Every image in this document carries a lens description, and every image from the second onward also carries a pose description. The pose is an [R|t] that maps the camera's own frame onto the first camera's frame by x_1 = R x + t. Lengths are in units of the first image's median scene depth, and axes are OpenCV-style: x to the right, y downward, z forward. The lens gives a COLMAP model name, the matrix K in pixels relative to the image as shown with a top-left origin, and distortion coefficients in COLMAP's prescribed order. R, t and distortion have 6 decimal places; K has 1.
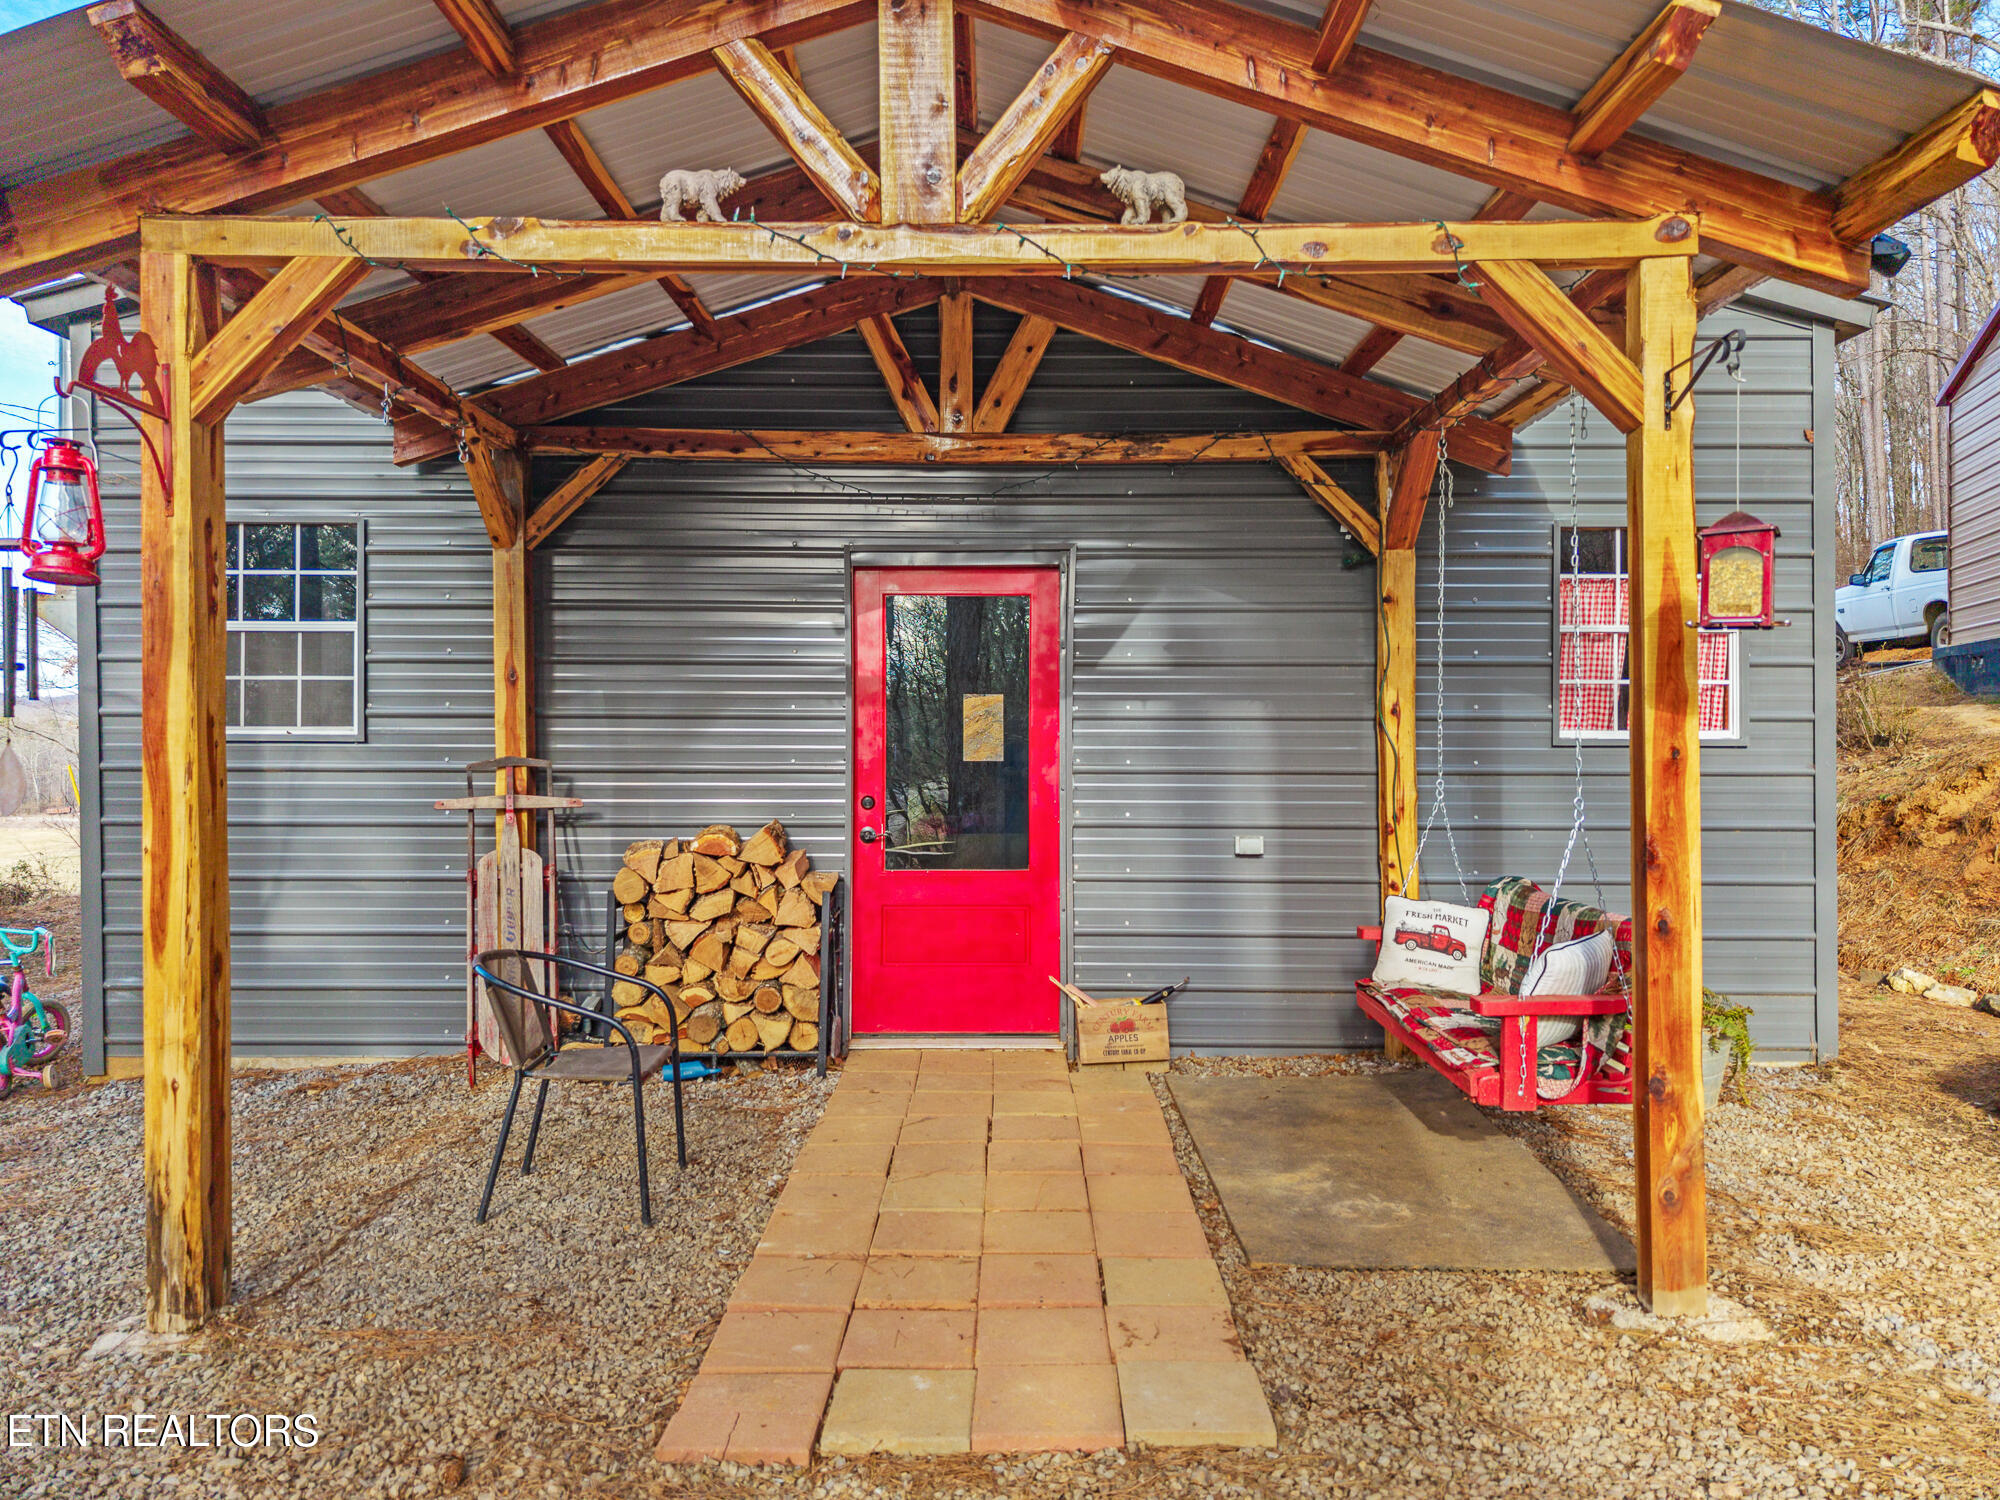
lens RADIAL K [[1337.4, 0, 996.7], [0, 1337.4, 746.6], [0, 0, 1]] dist [0.046424, -0.056271]
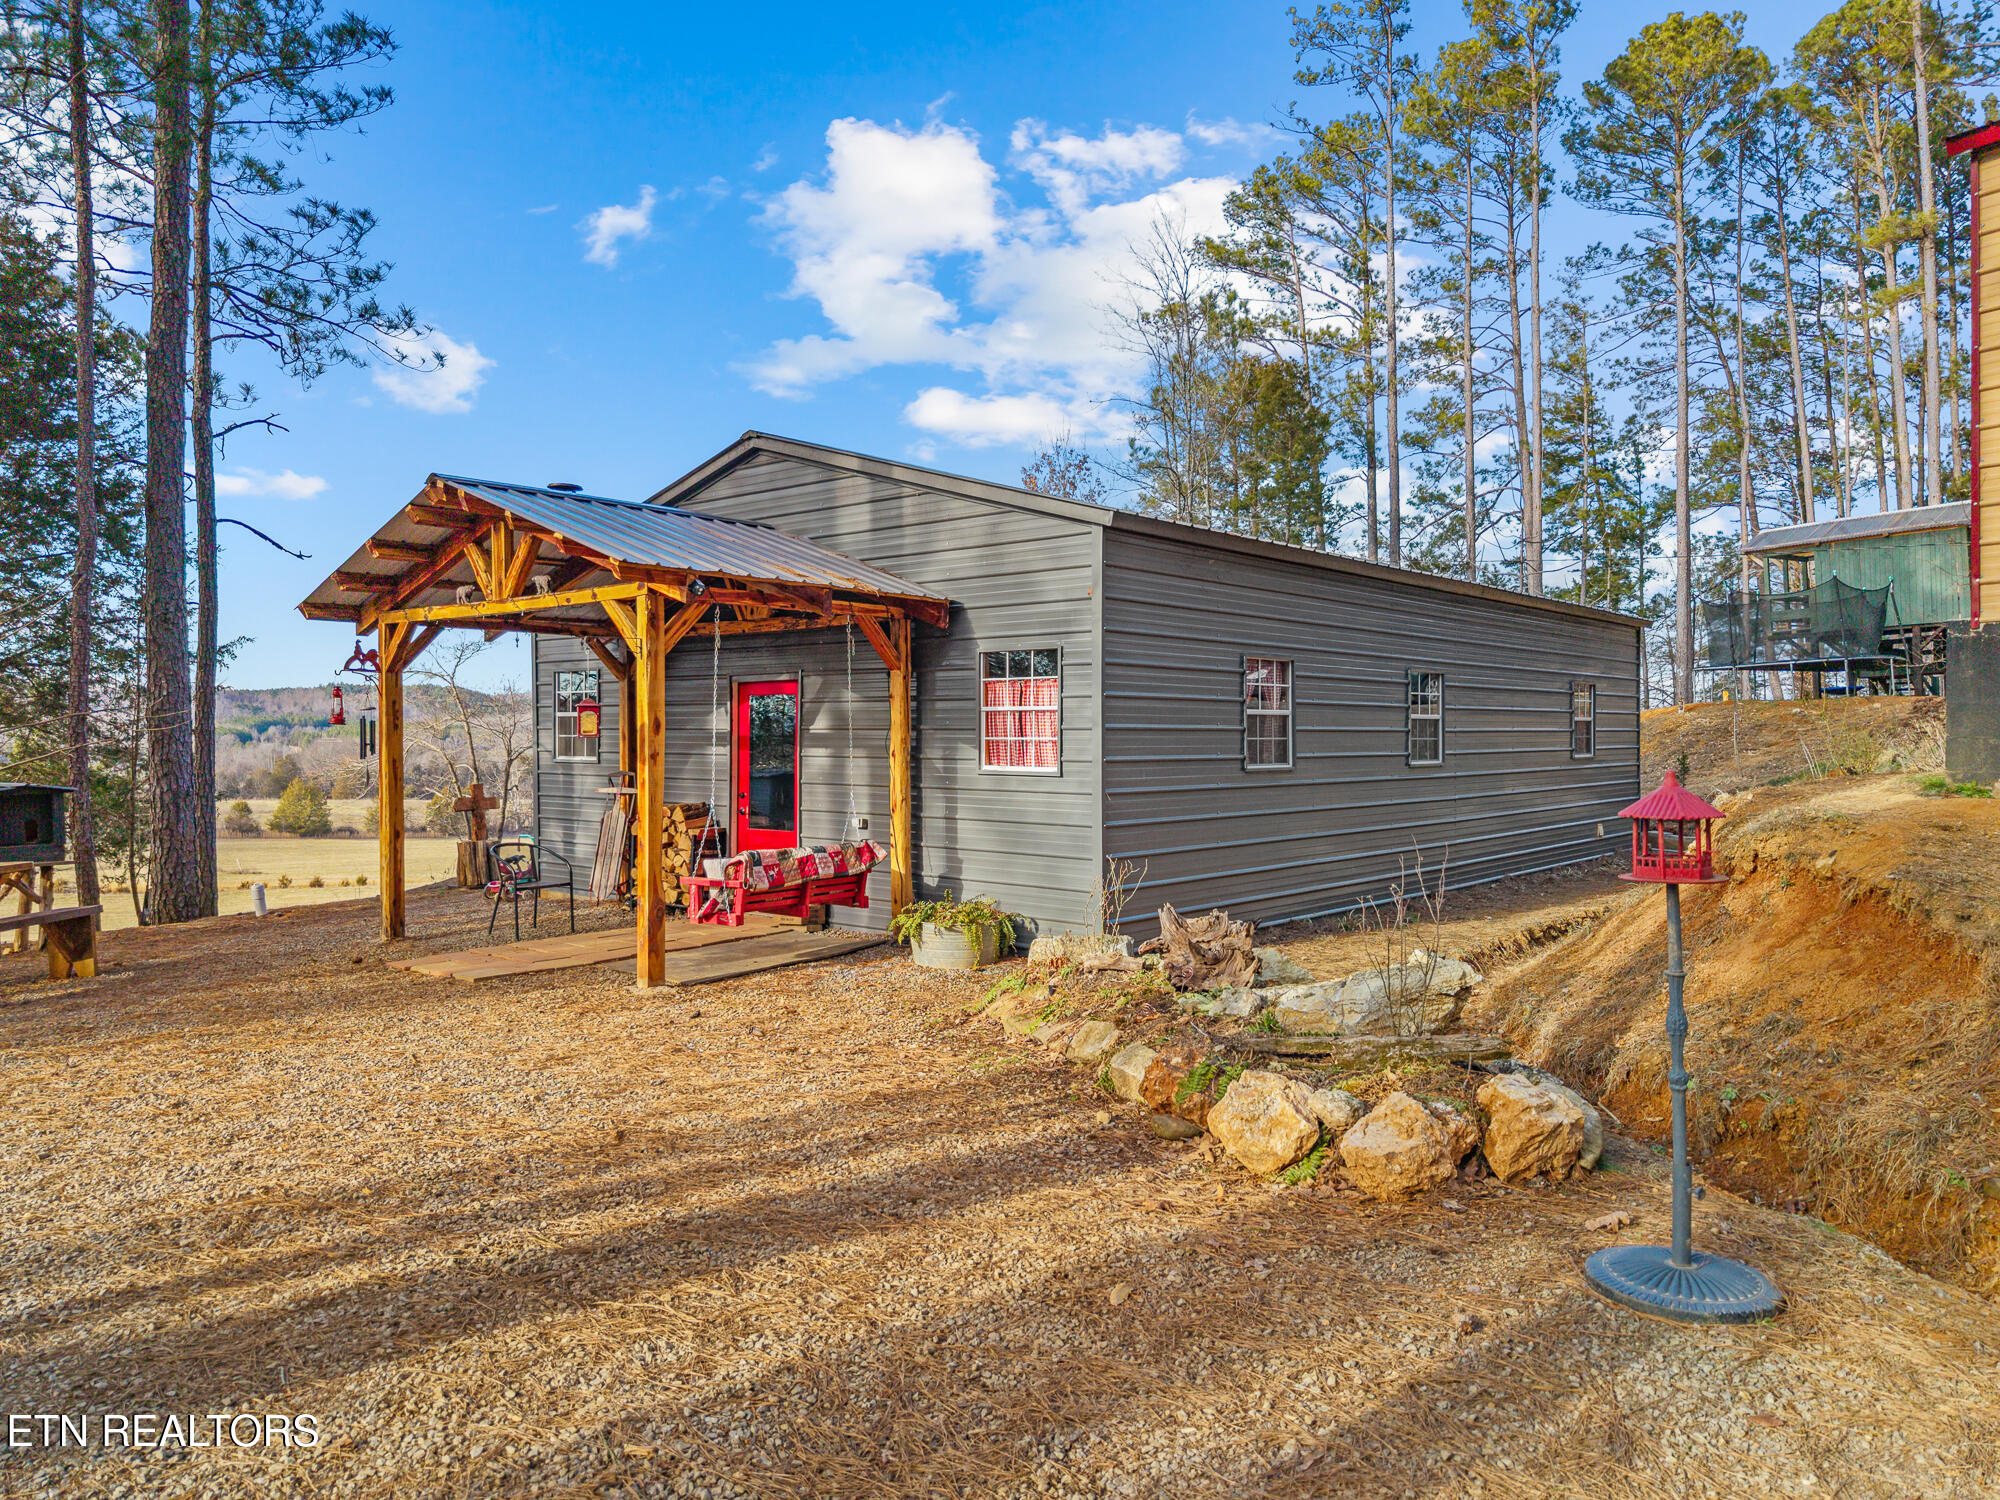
lens RADIAL K [[1339.5, 0, 996.8], [0, 1339.5, 749.4], [0, 0, 1]] dist [0.002365, -0.000042]
pose [[0.751461, 0.008256, -0.659725, 1.699449], [-0.013444, 0.999906, -0.002800, -0.032891], [0.659640, 0.010973, 0.751501, -0.330194]]
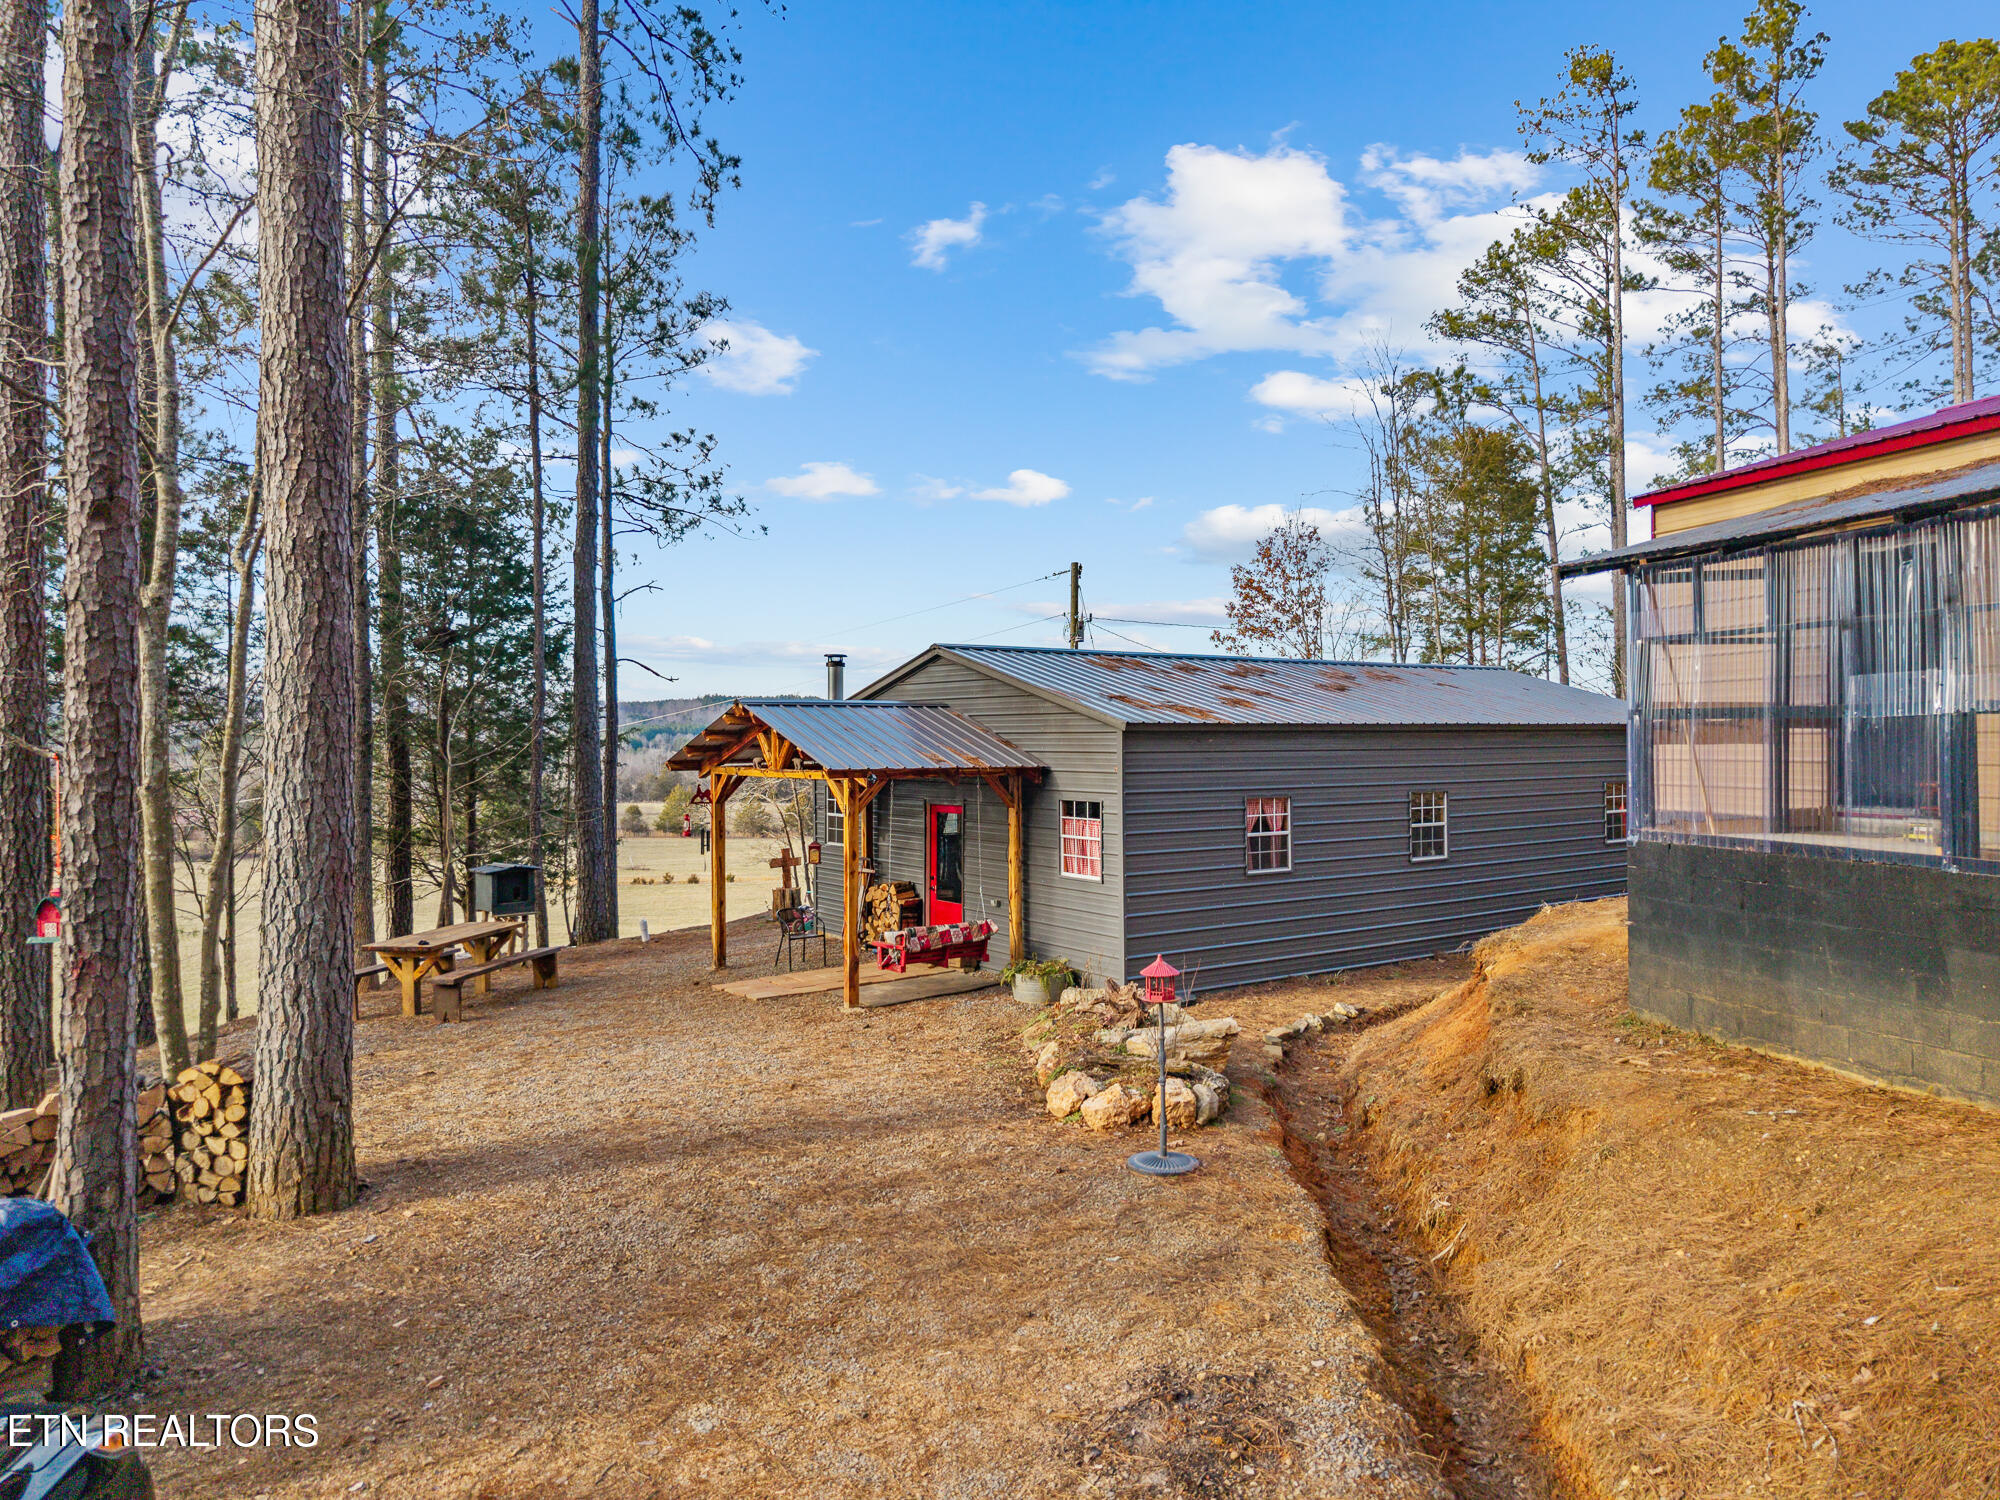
lens RADIAL K [[1301.3, 0, 1022.6], [0, 1301.3, 760.8], [0, 0, 1]] dist [0.059034, -0.055122]
pose [[0.586267, 0.012788, -0.810017, 2.728194], [-0.012174, 0.999902, 0.006975, -0.282572], [0.810026, 0.005772, 0.586365, -0.693554]]
